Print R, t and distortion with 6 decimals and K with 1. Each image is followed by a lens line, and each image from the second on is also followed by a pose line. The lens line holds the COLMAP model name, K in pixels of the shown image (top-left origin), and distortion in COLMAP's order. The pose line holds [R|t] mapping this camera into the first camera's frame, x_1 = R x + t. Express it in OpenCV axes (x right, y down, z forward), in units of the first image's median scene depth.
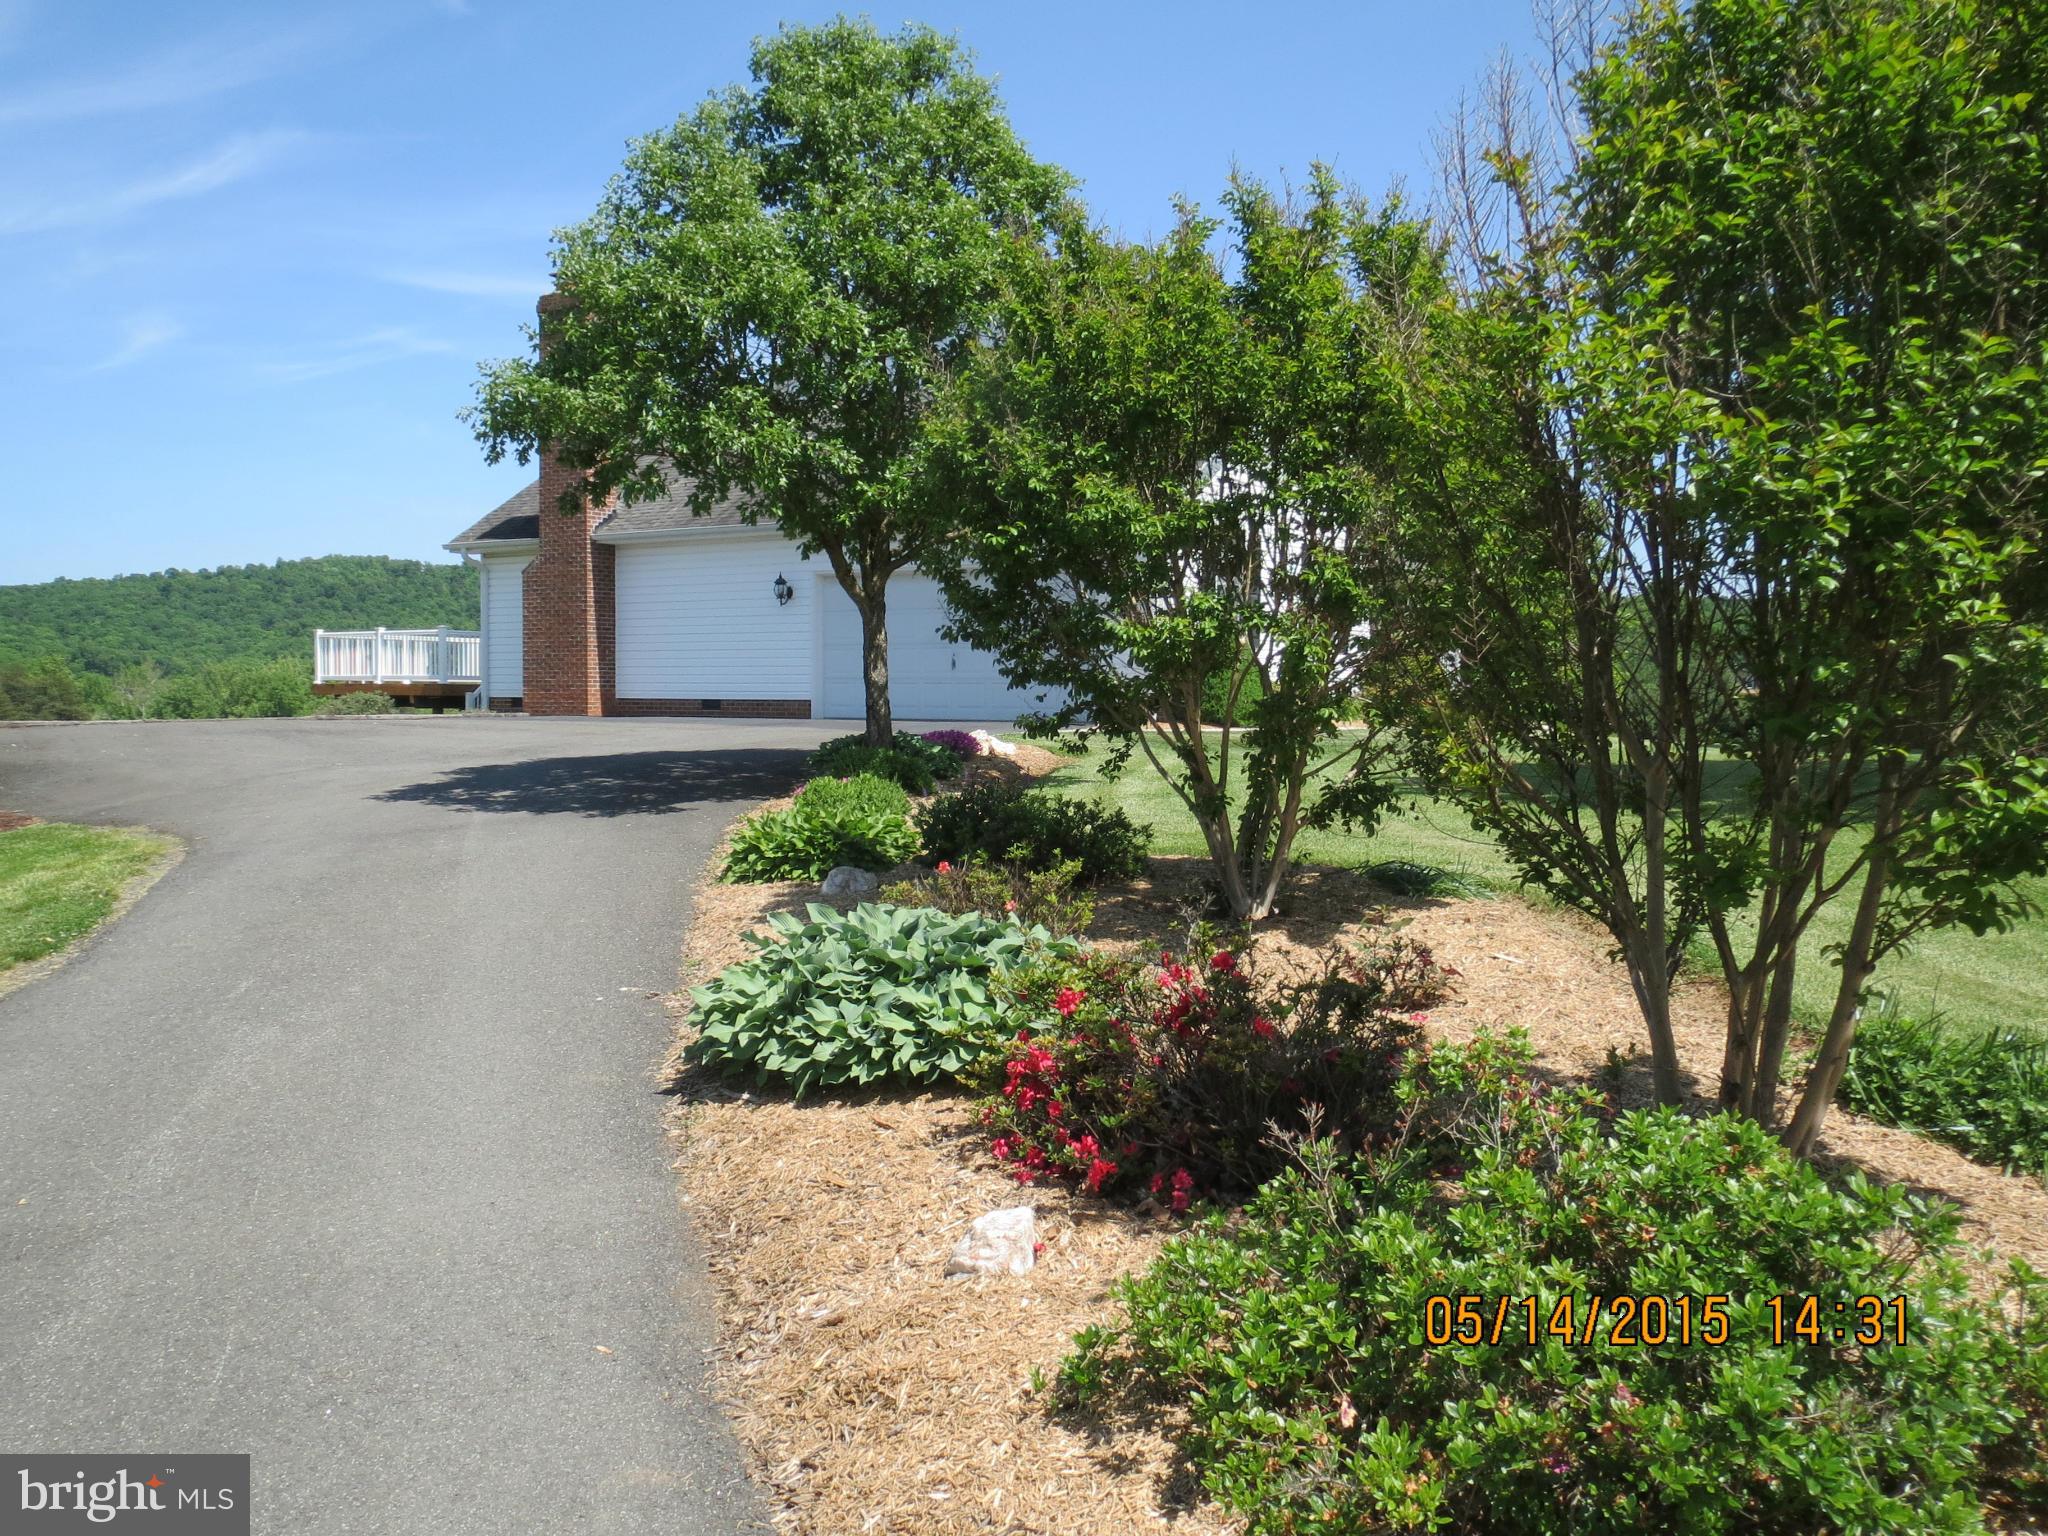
lens RADIAL K [[1714.2, 0, 1010.3], [0, 1714.2, 755.6], [0, 0, 1]] dist [-0.036331, -0.055886]
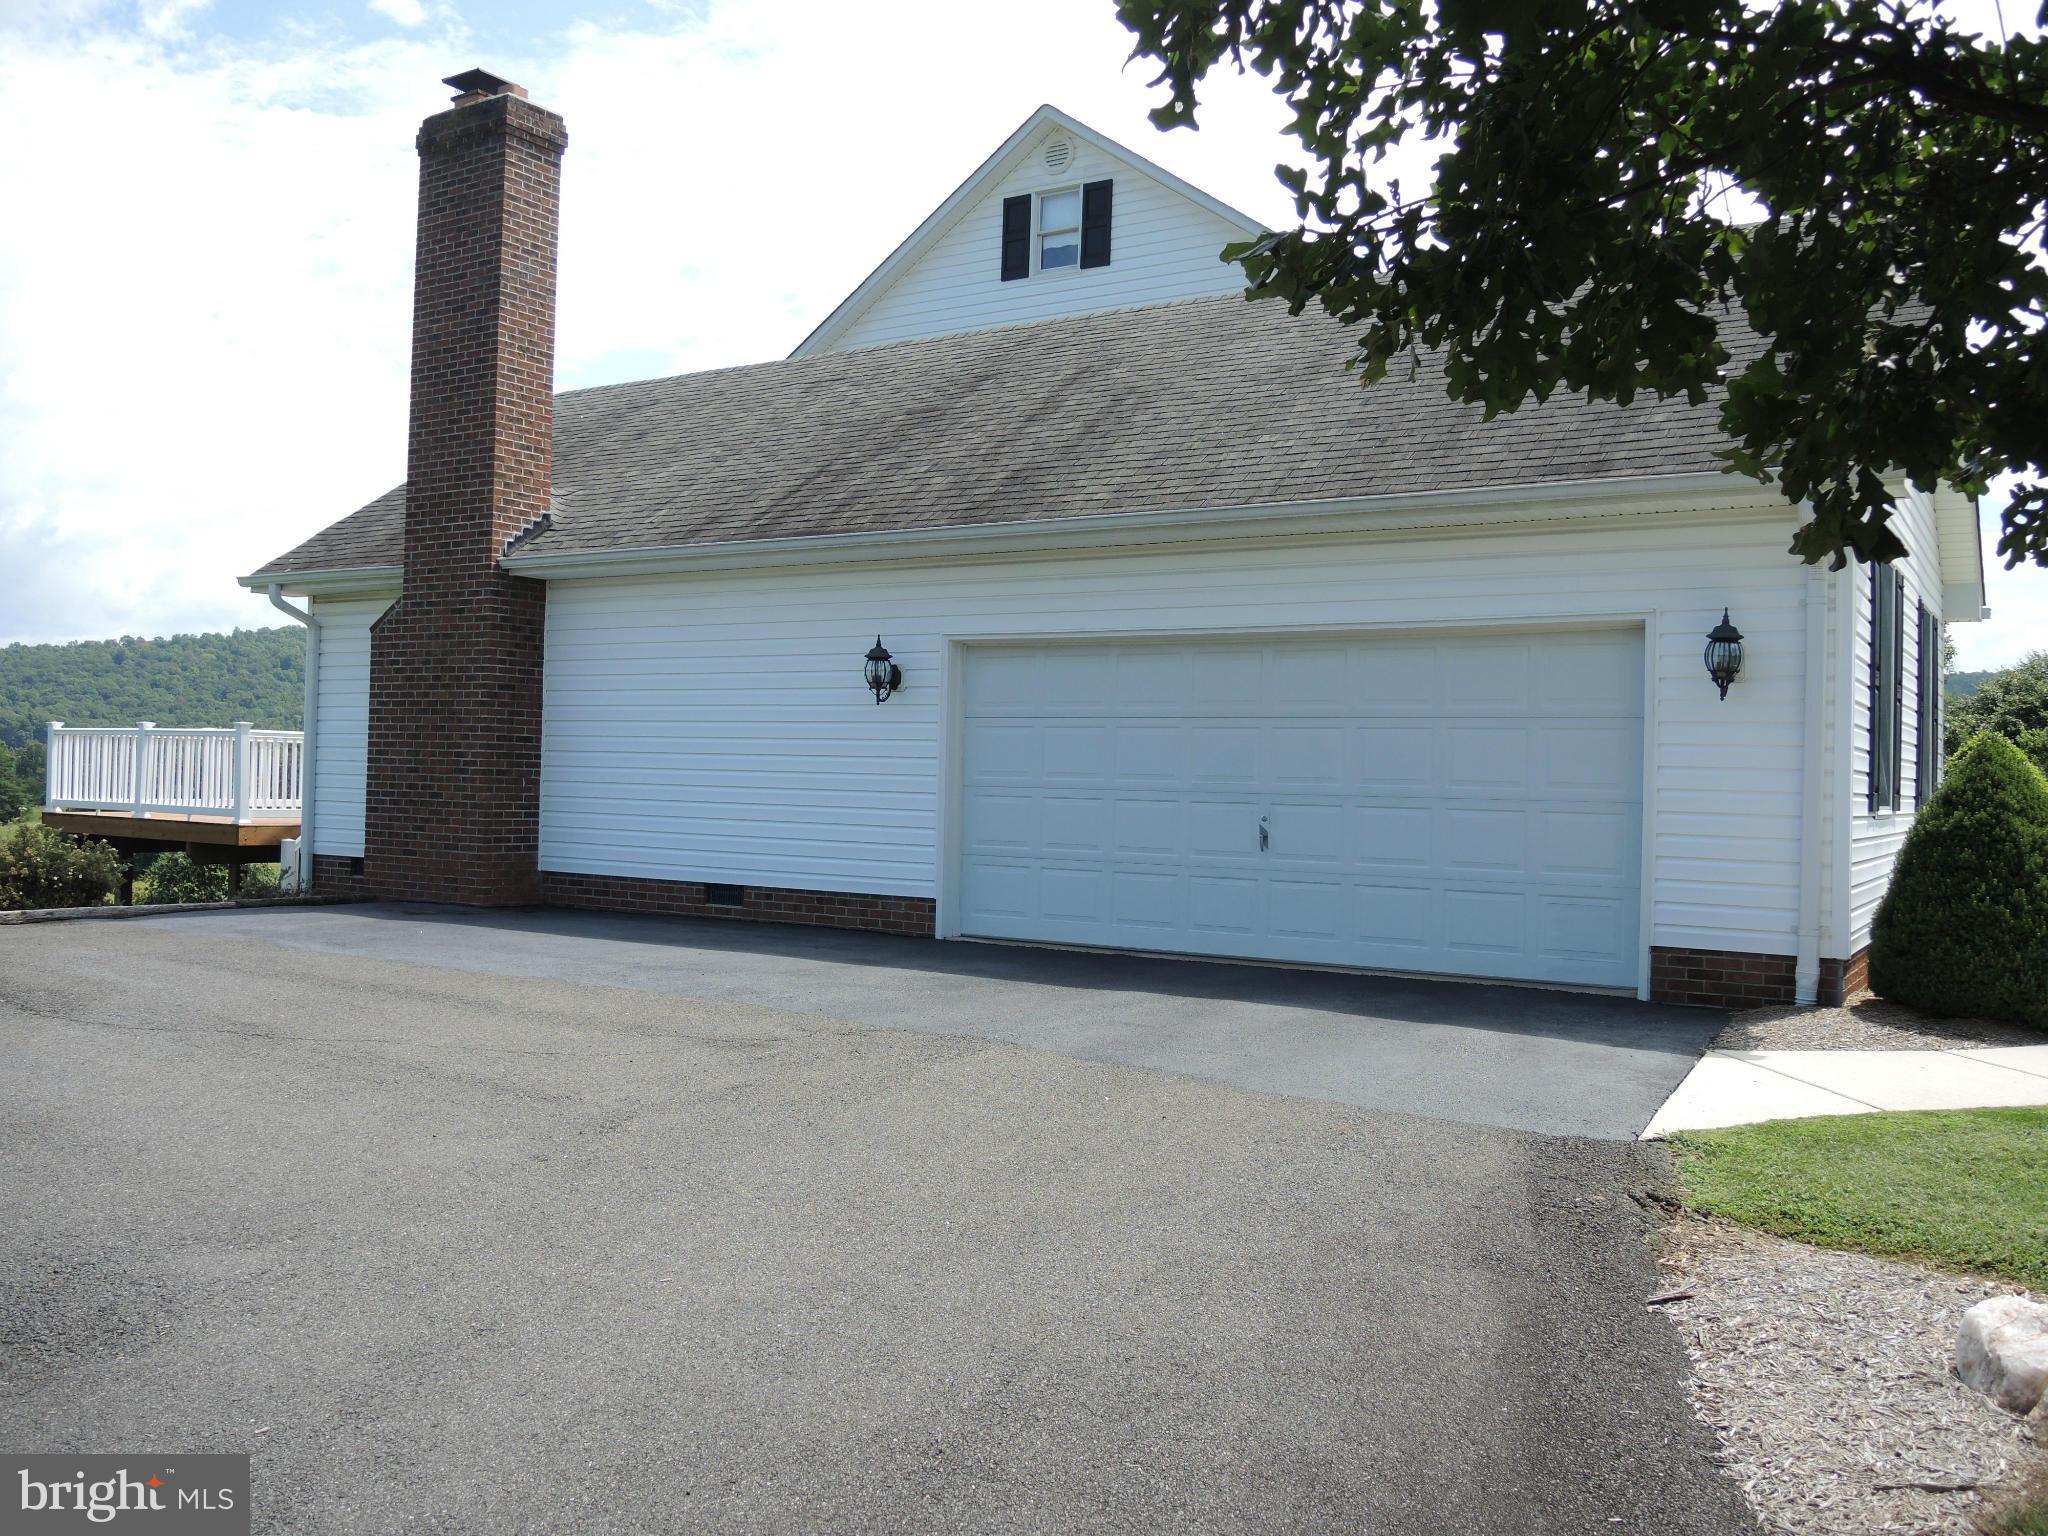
lens RADIAL K [[1714.2, 0, 1010.3], [0, 1714.2, 755.6], [0, 0, 1]] dist [-0.036331, -0.055886]
pose [[0.999724, 0.020342, 0.011726, -0.087116], [-0.019717, 0.998495, -0.051179, -0.042389], [-0.012749, 0.050934, 0.998621, 0.446881]]
